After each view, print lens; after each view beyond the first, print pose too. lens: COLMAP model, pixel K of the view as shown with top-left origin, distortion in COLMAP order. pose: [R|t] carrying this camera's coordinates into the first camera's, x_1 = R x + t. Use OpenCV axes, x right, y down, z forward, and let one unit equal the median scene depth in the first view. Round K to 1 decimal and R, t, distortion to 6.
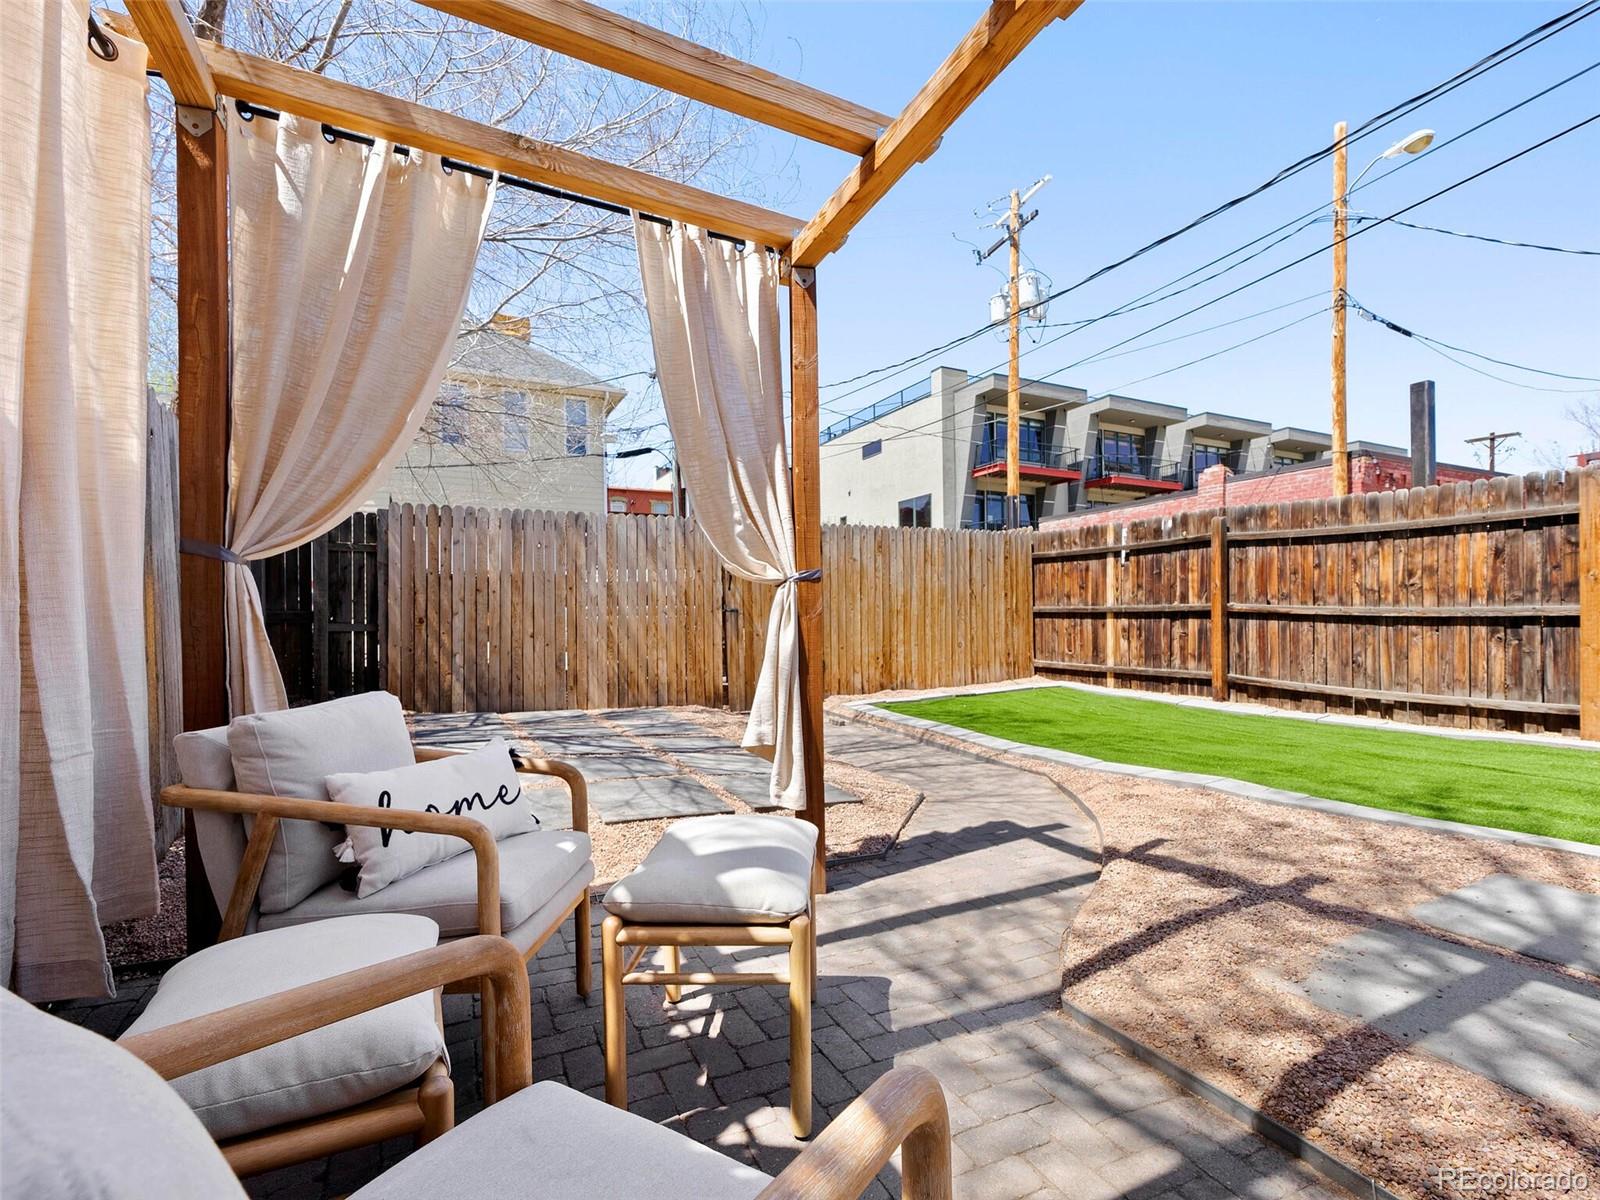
lens RADIAL K [[709.8, 0, 781.7], [0, 709.8, 637.6], [0, 0, 1]] dist [0.000482, 0.000365]
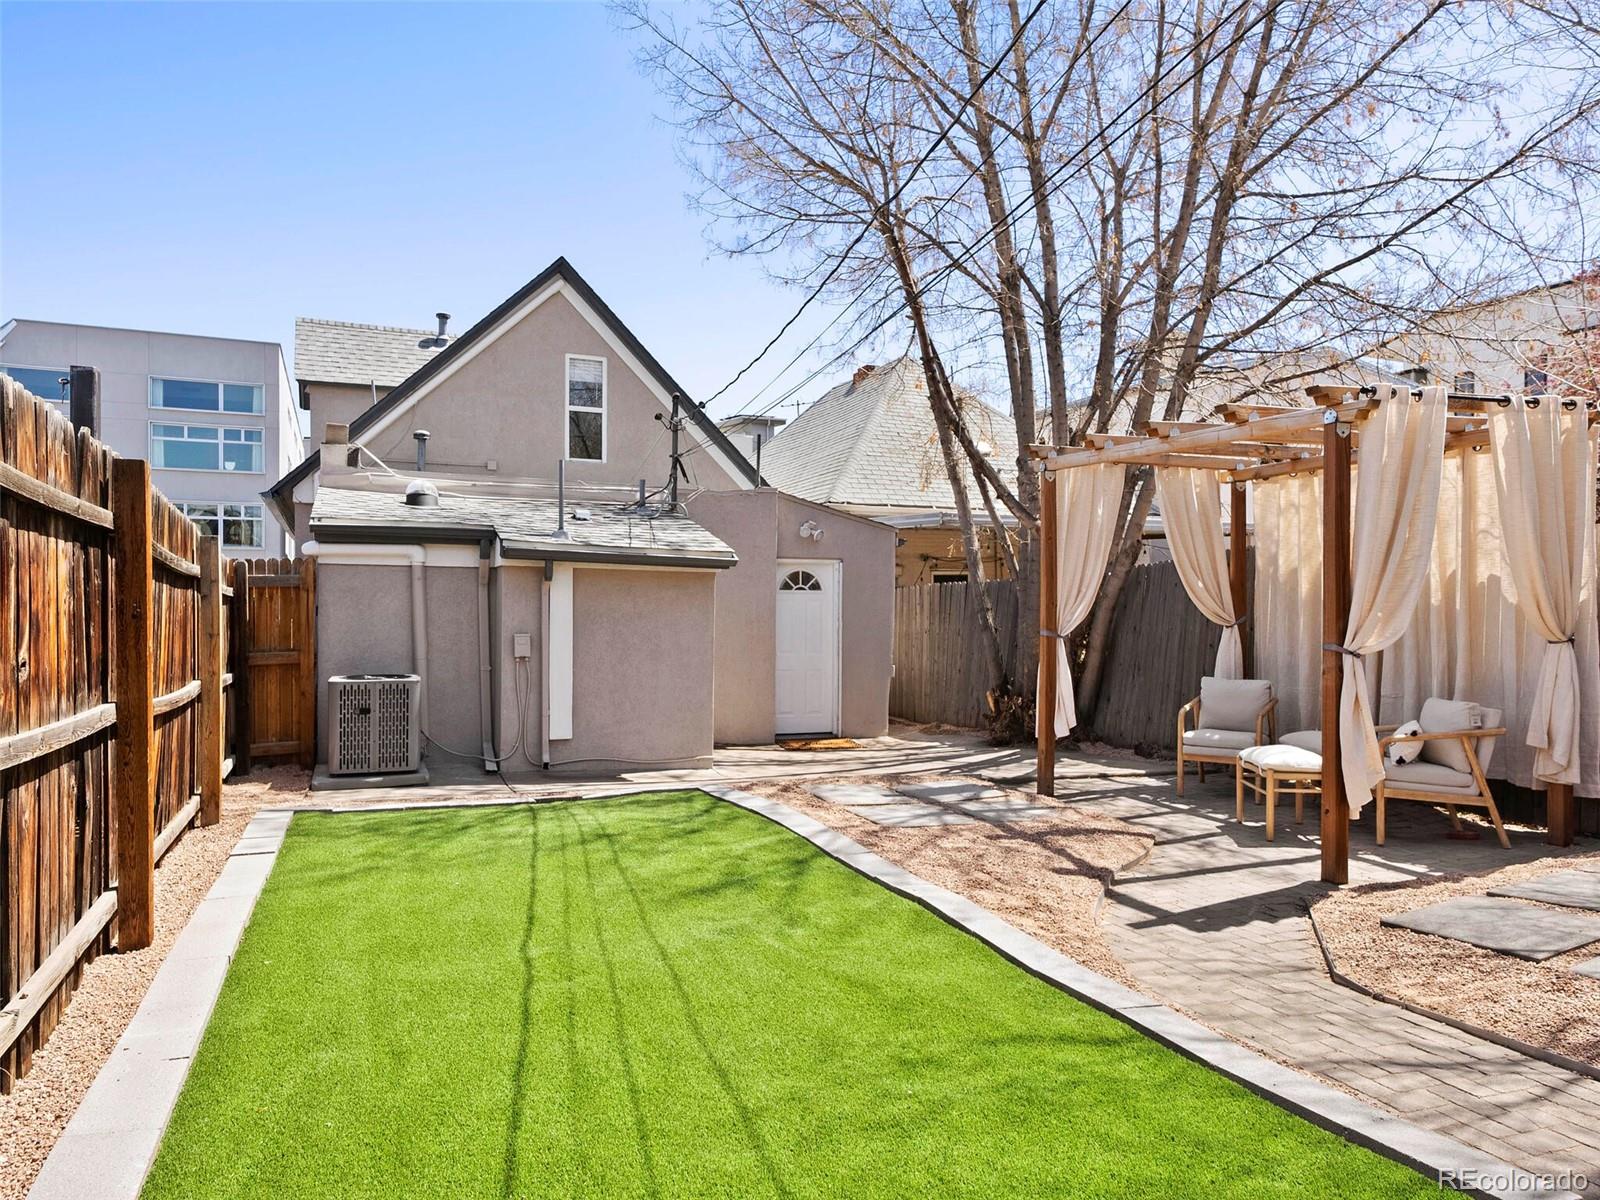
lens RADIAL K [[996.0, 0, 800.0], [0, 996.0, 600.0], [0, 0, 1]] dist [0.004789, 0.000071]
pose [[-0.999800, 0.011368, 0.016476, 0.408727], [0.011515, 0.999894, 0.008870, -0.083103], [-0.016373, 0.009058, -0.999825, 1.166481]]
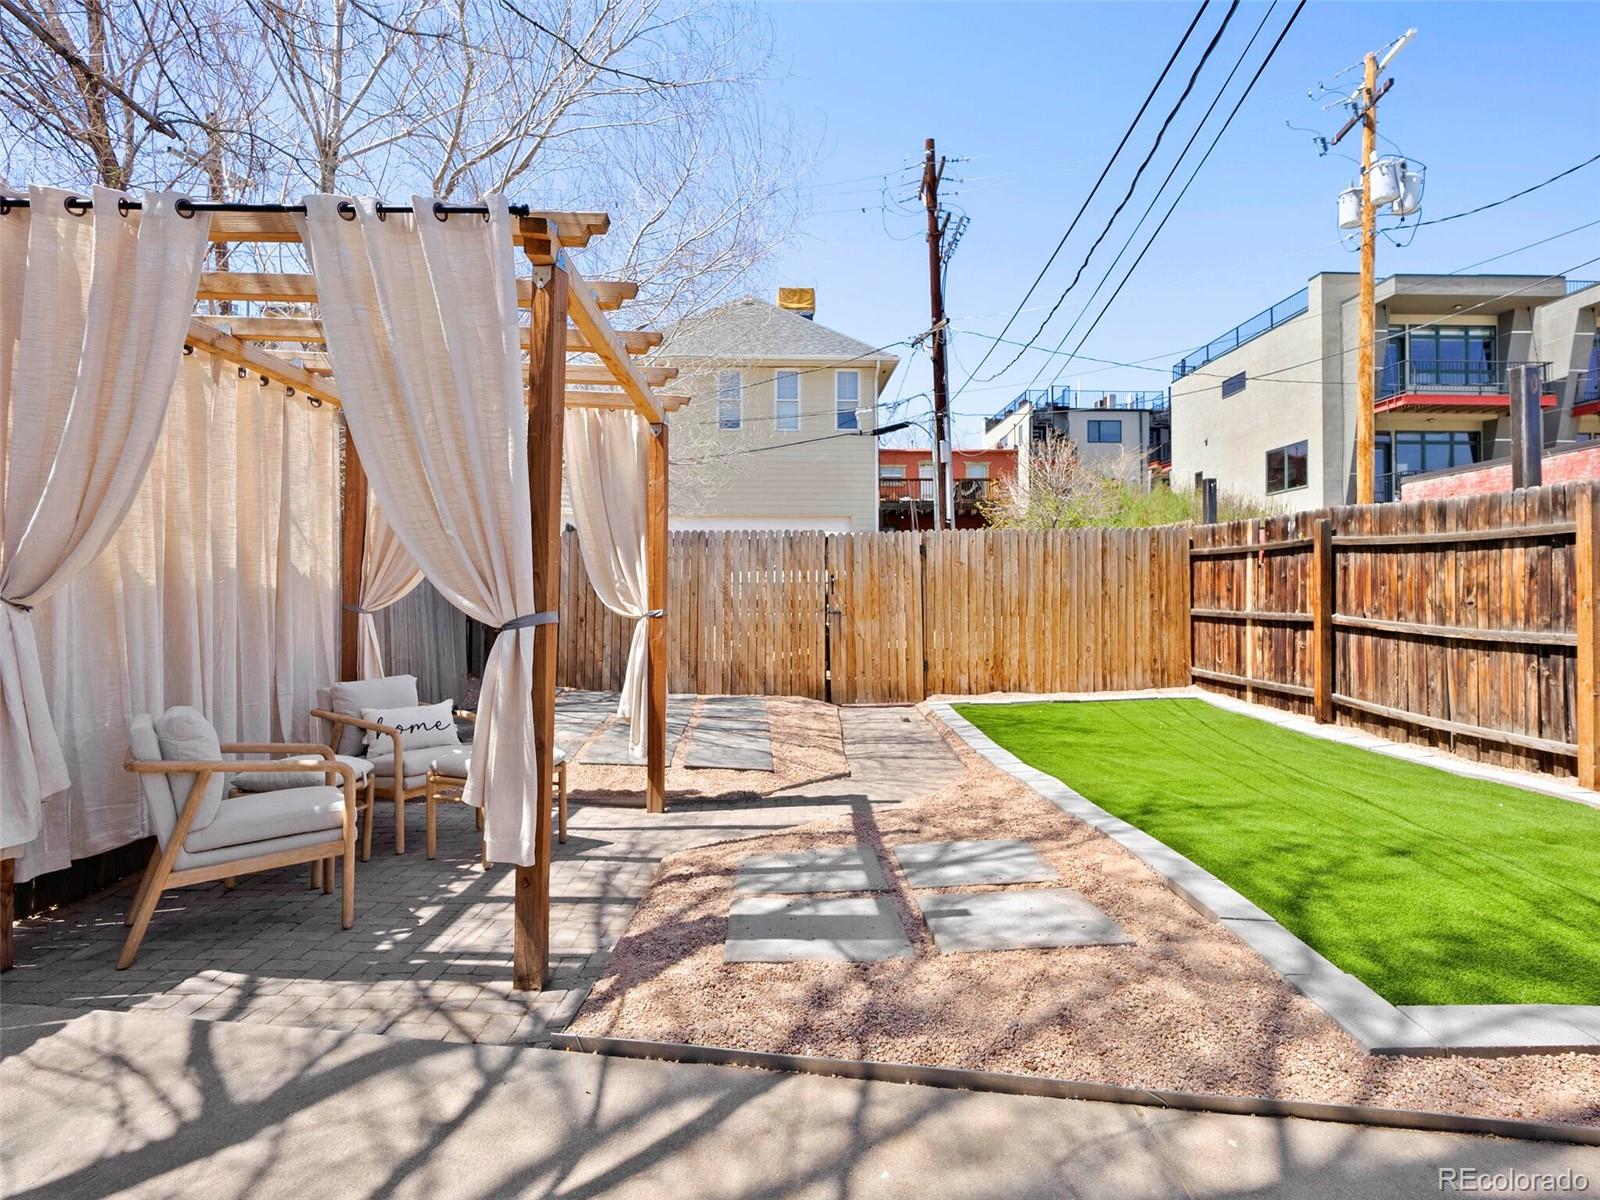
lens RADIAL K [[849.2, 0, 800.0], [0, 849.2, 600.0], [0, 0, 1]] dist [-0.004810, -0.001055]
pose [[0.916063, 0.010085, -0.400908, 0.436844], [-0.018258, 0.999696, -0.016572, -0.036732], [0.400619, 0.022501, 0.915969, -0.247778]]
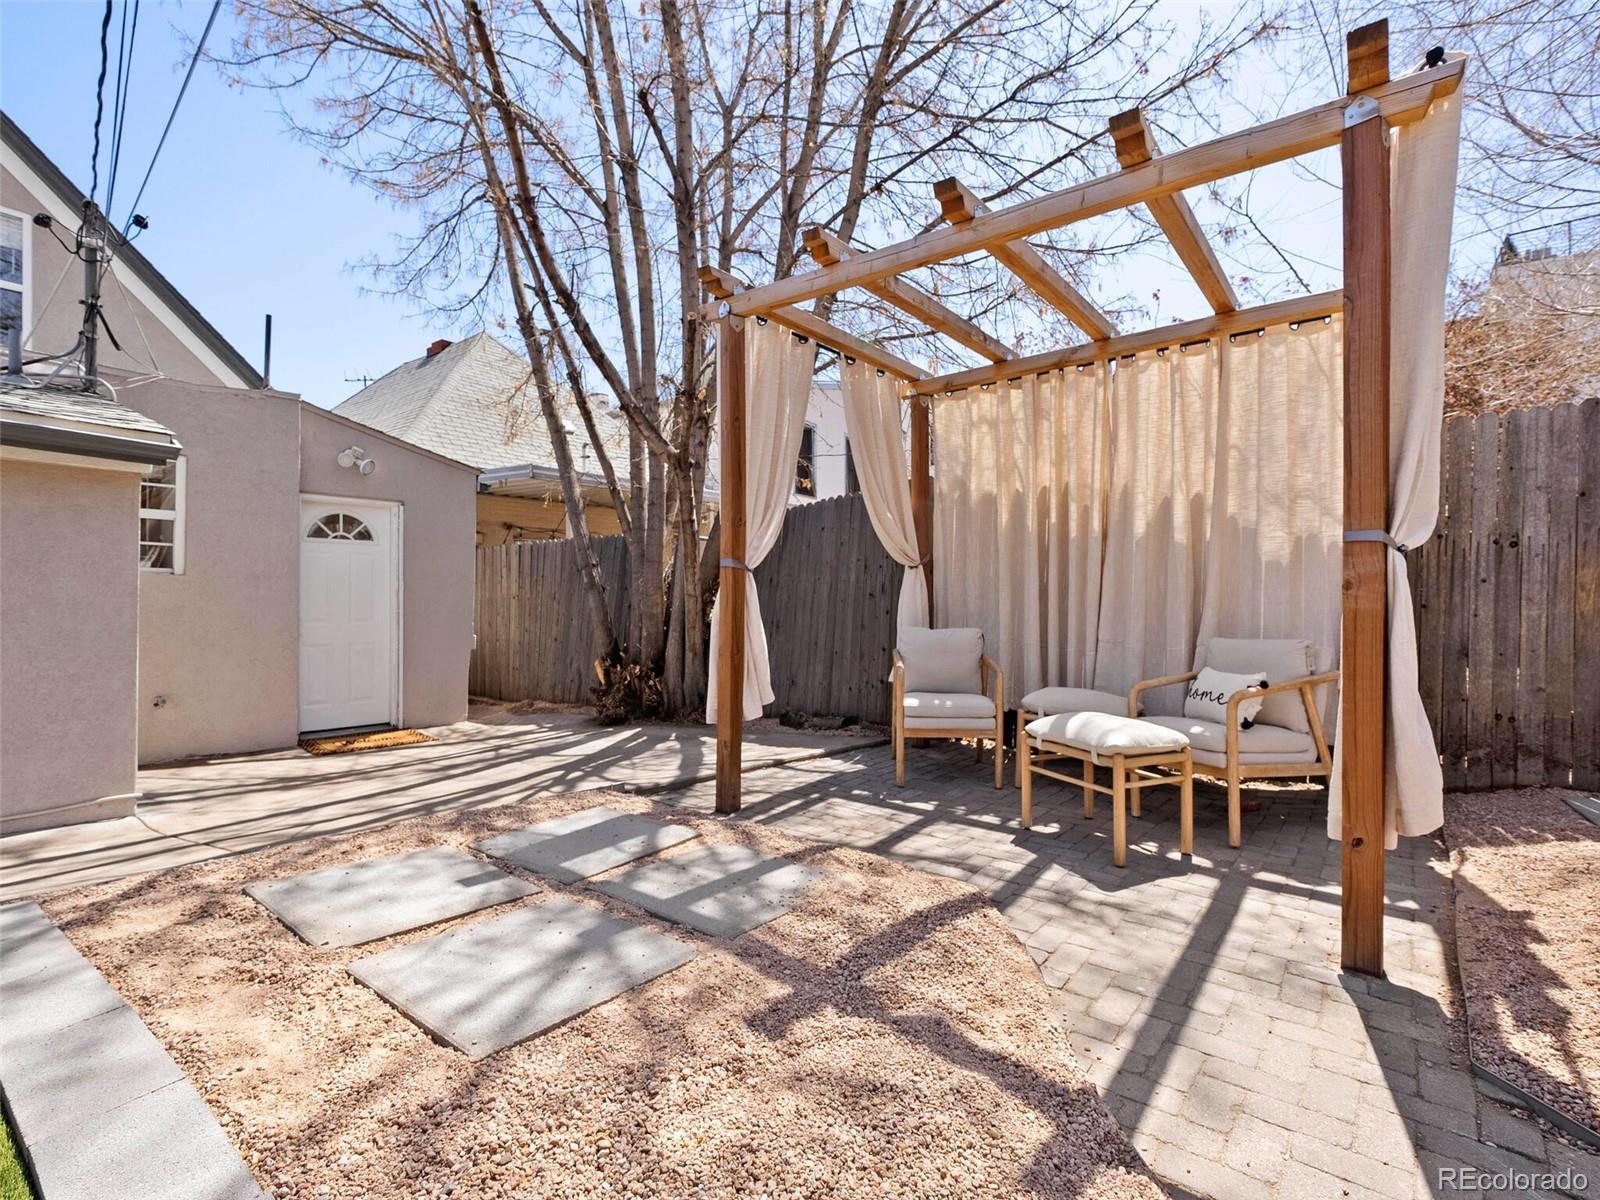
lens RADIAL K [[752.9, 0, 800.0], [0, 752.9, 600.0], [0, 0, 1]] dist [-0.002378, -0.000064]
pose [[-0.882391, 0.017956, -0.470174, 0.367963], [0.008082, 0.999703, 0.023010, -0.019000], [0.470448, 0.016504, -0.882274, 0.563196]]
